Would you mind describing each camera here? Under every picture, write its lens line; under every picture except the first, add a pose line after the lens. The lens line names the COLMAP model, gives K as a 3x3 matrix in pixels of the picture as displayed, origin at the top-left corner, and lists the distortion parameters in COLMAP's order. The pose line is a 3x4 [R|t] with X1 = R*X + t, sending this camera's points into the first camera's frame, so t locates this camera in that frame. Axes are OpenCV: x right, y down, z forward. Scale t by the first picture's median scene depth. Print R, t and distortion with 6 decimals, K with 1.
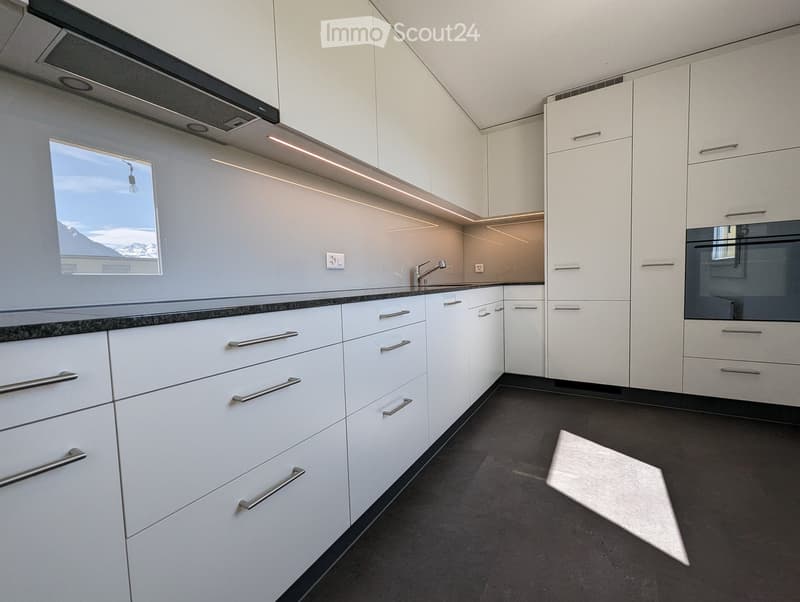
lens RADIAL K [[327.5, 0, 401.6], [0, 327.5, 301.0], [0, 0, 1]] dist [0.001780, 0.000374]
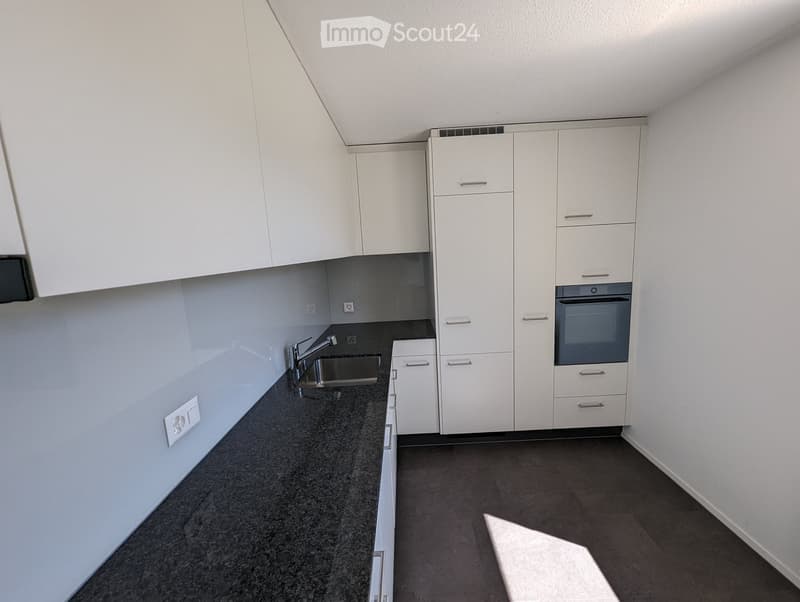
lens RADIAL K [[332.1, 0, 401.7], [0, 332.1, 302.6], [0, 0, 1]] dist [-0.003040, 0.000633]
pose [[0.858240, -0.092895, 0.504771, -0.124564], [0.061271, 0.994995, 0.078936, -0.271910], [-0.509578, -0.036819, 0.859636, 0.301497]]
